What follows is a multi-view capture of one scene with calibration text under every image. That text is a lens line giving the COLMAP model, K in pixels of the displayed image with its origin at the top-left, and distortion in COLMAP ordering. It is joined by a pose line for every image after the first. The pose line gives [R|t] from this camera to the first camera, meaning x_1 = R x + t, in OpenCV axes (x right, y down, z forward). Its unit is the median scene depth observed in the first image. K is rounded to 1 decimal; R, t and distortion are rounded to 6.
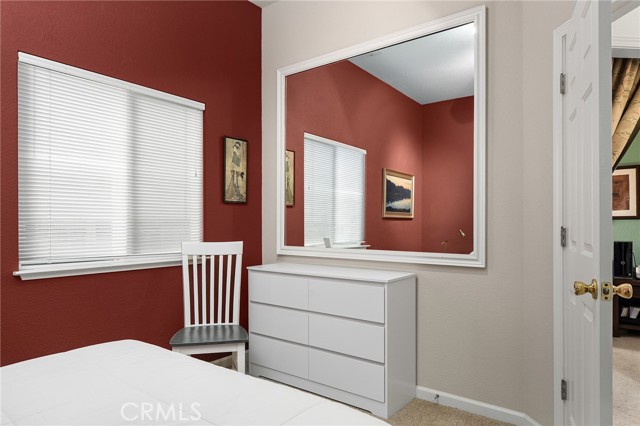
lens RADIAL K [[415.3, 0, 320.0], [0, 415.3, 214.2], [0, 0, 1]] dist [0.001909, 0.000678]
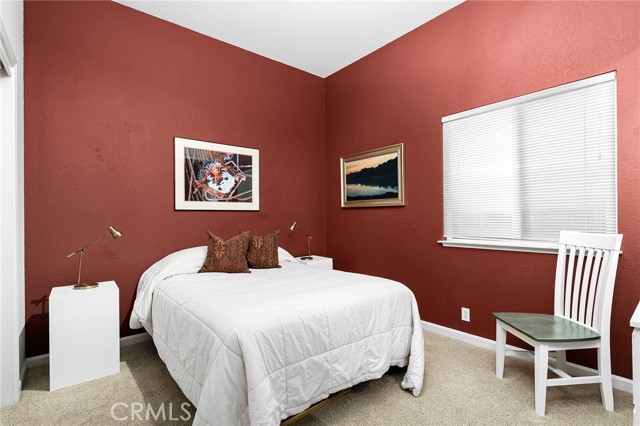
lens RADIAL K [[299.3, 0, 319.6], [0, 299.3, 217.0], [0, 0, 1]] dist [0.001443, 0.000044]
pose [[-0.220346, 0.002621, -0.975418, 0.516415], [0.031121, 0.999506, -0.004345, 0.018958], [0.974925, -0.031313, -0.220319, 0.615296]]
